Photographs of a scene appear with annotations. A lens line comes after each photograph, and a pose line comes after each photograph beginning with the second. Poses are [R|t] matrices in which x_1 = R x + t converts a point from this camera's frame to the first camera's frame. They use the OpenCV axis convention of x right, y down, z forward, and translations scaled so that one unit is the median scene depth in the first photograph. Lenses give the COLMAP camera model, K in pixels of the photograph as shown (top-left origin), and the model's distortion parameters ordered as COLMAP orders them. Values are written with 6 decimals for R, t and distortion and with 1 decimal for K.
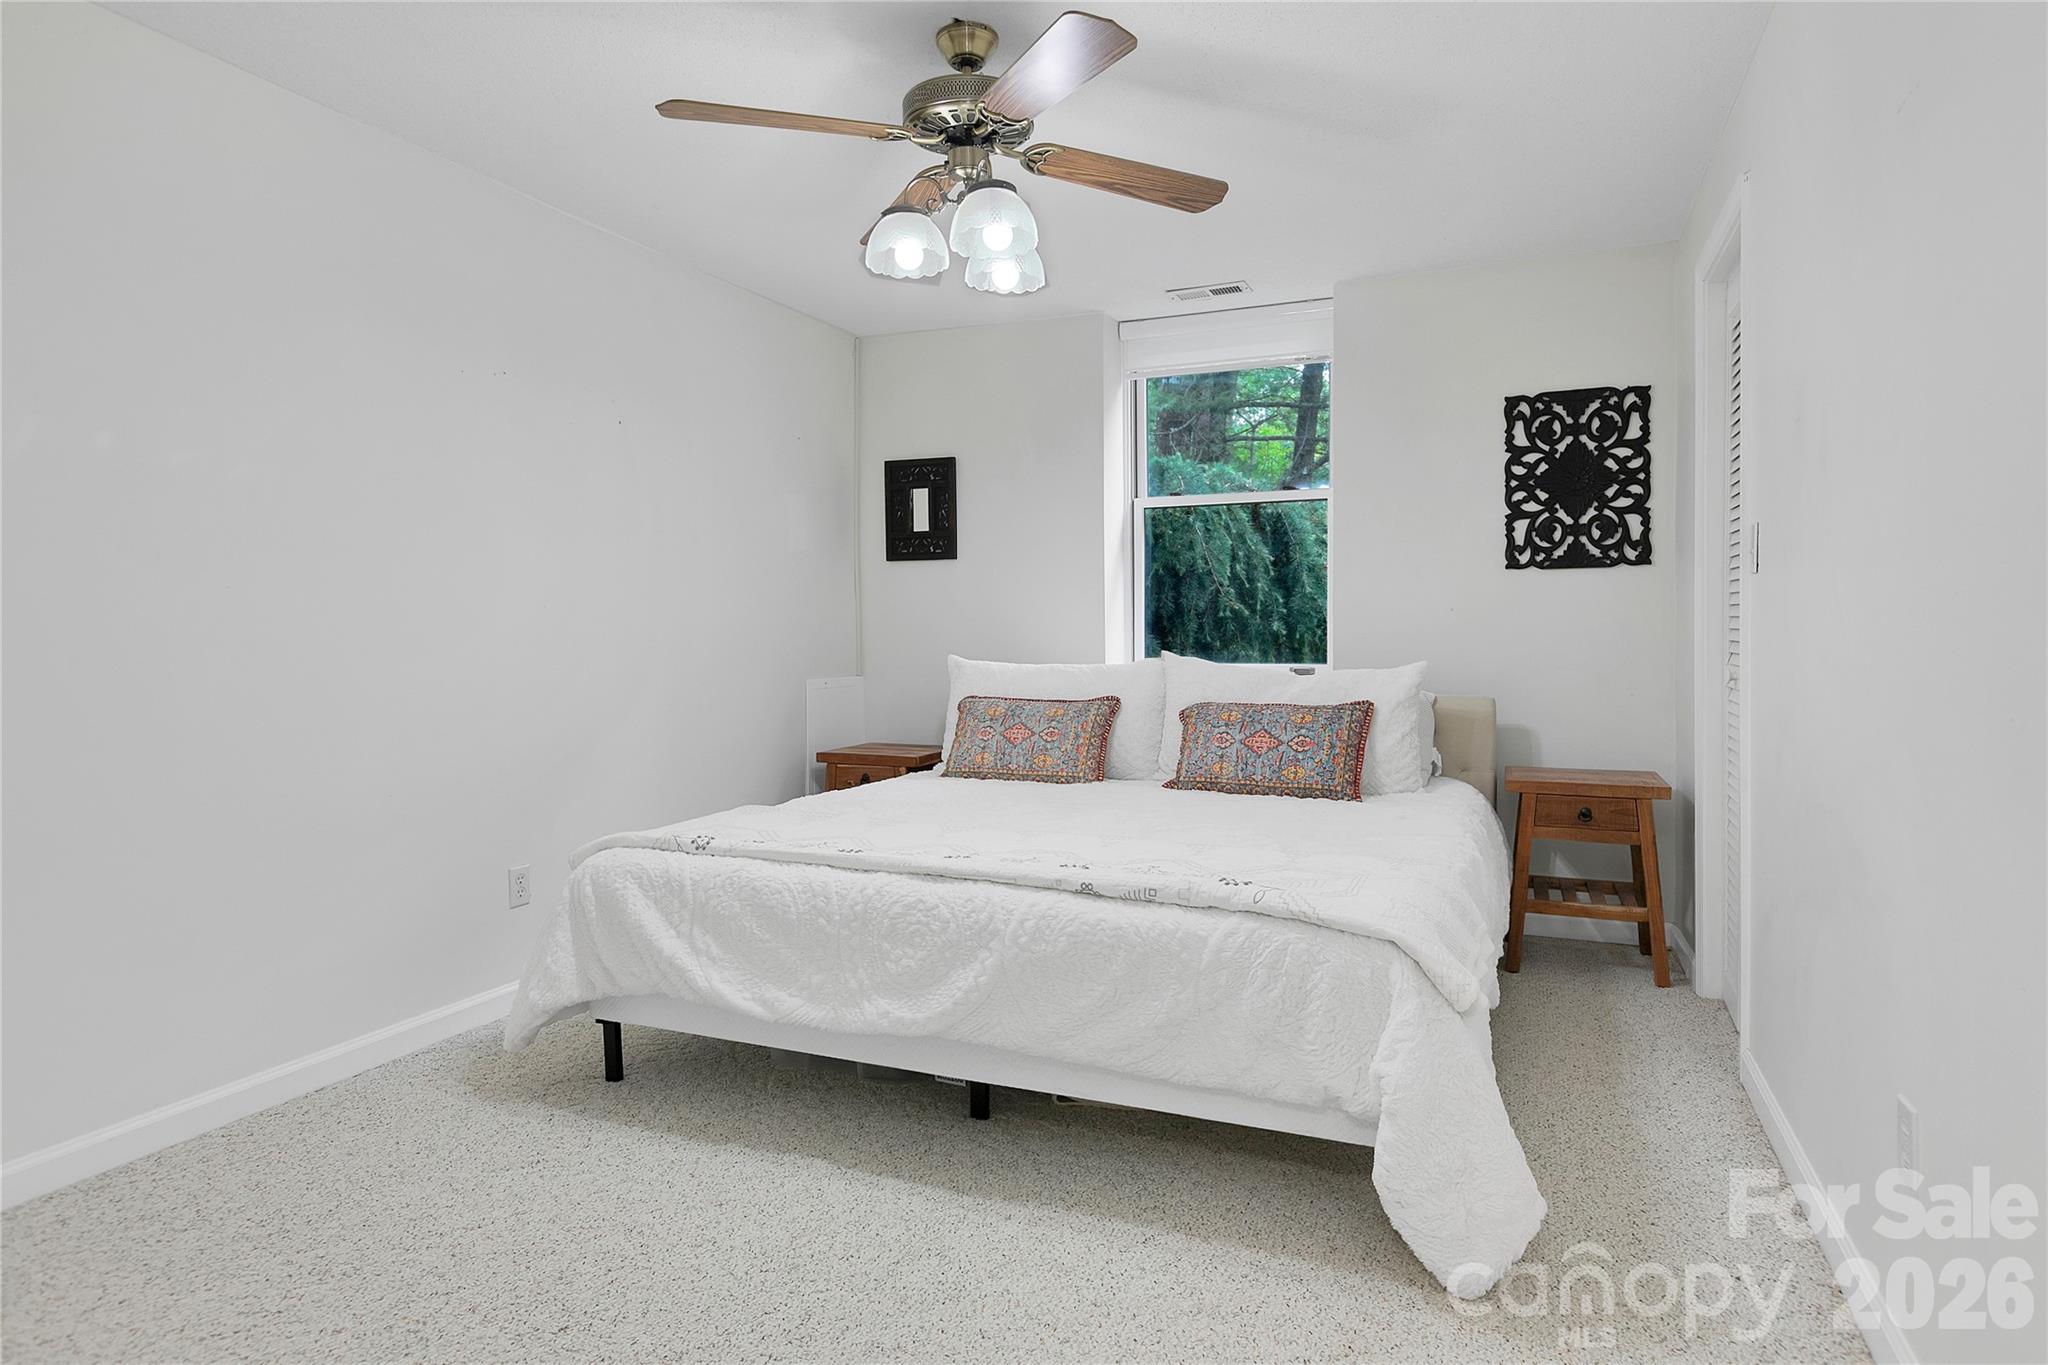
lens RADIAL K [[1179.1, 0, 1044.0], [0, 1179.1, 674.7], [0, 0, 1]] dist [0.006026, 0.000116]
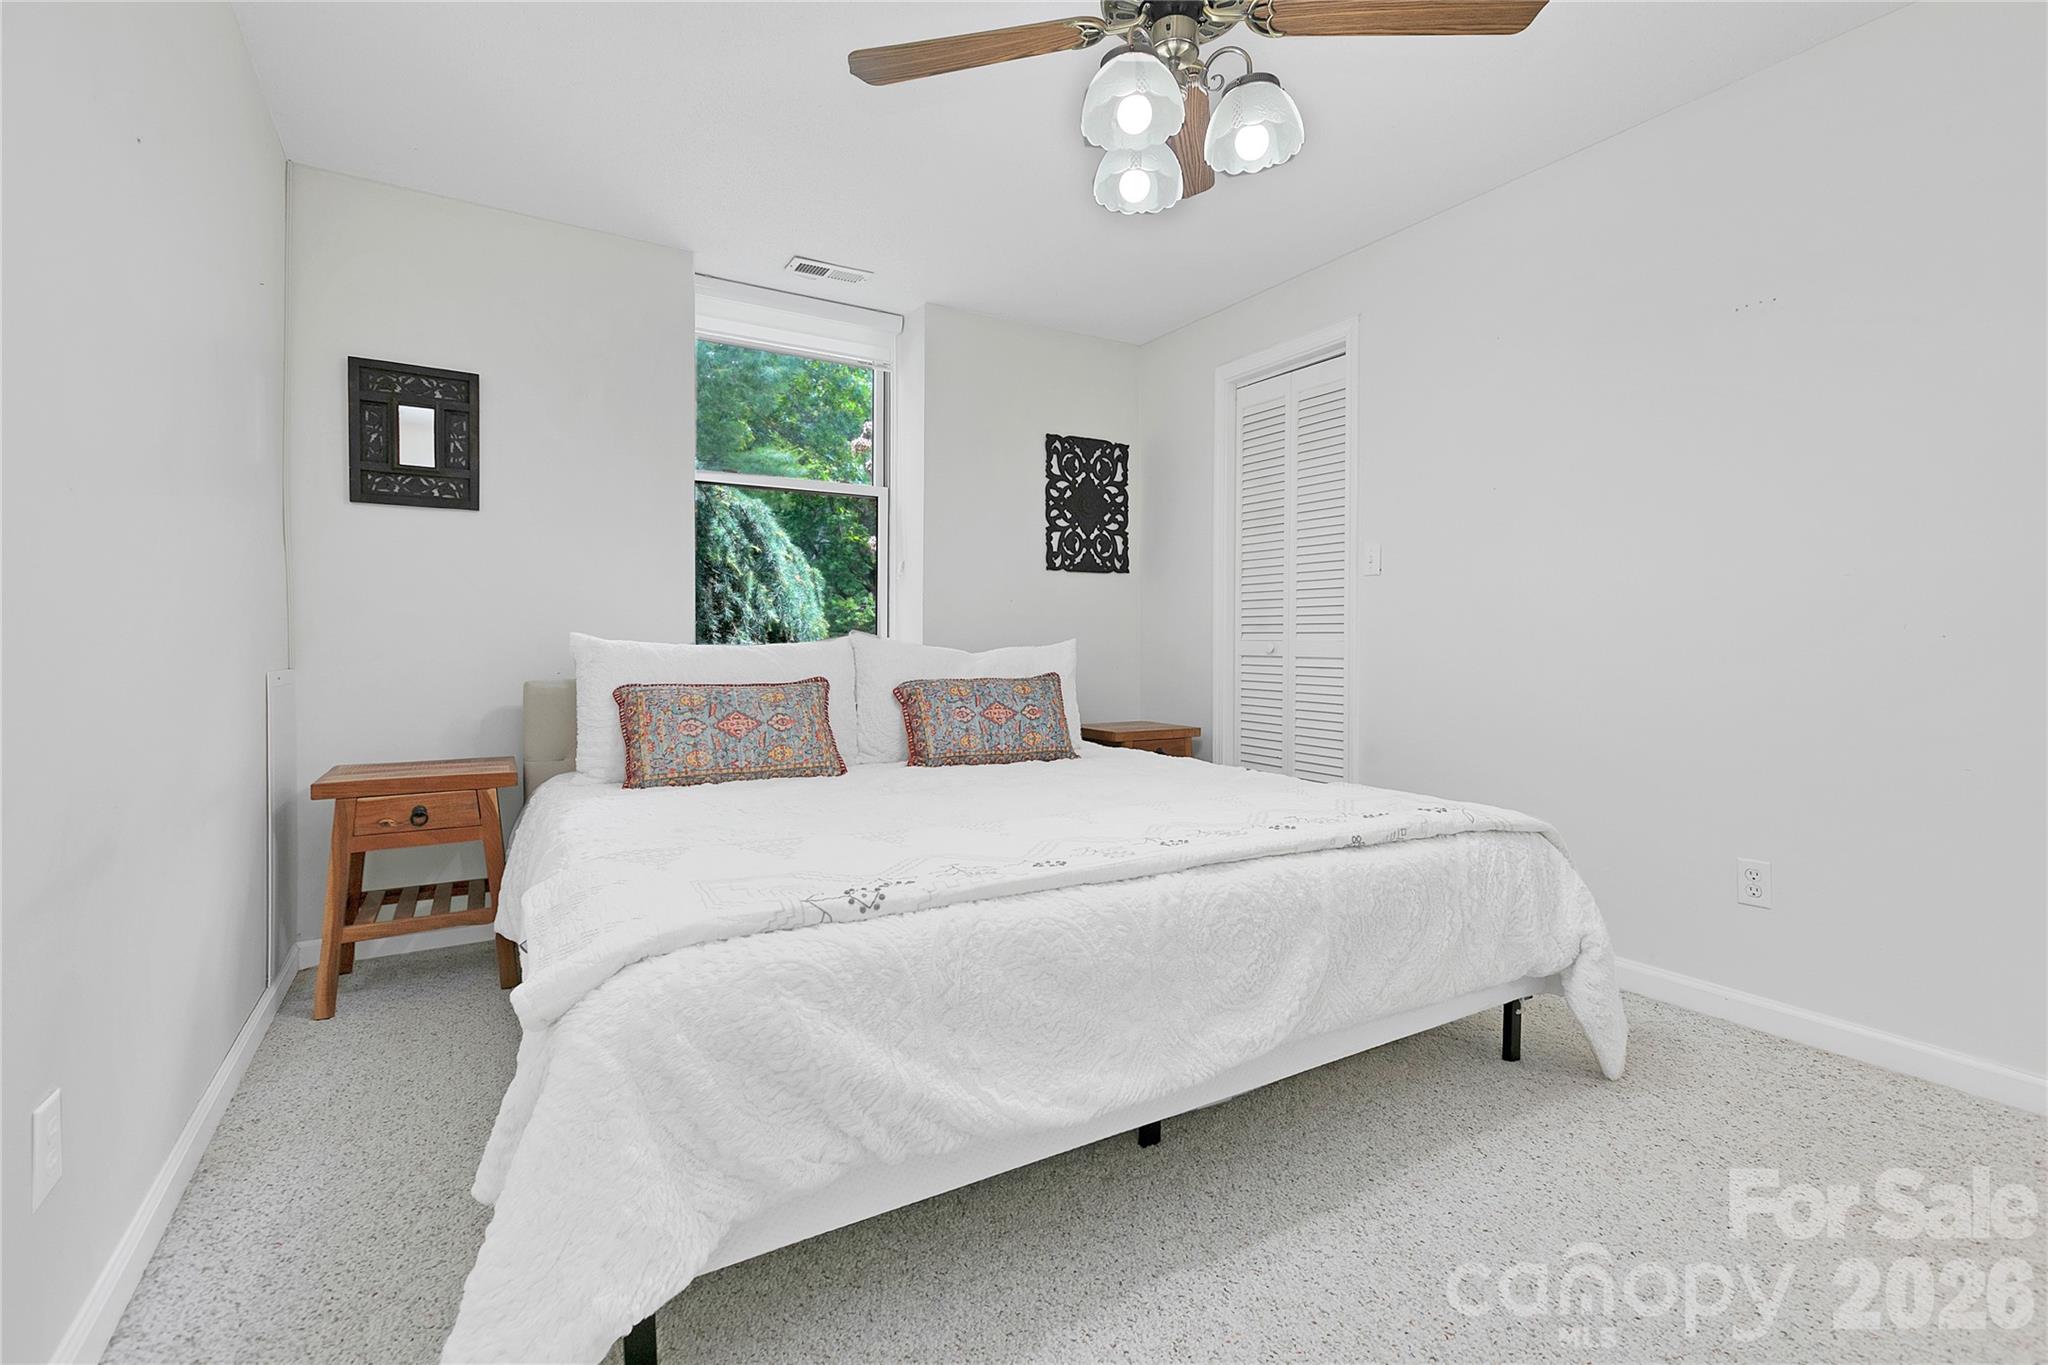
lens RADIAL K [[939.8, 0, 1027.7], [0, 939.8, 662.7], [0, 0, 1]] dist [0.001832, 0.000074]
pose [[0.569615, -0.009422, 0.821858, -0.460388], [0.027875, 0.999581, -0.007860, 0.017566], [-0.821439, 0.027387, 0.569639, 0.460594]]
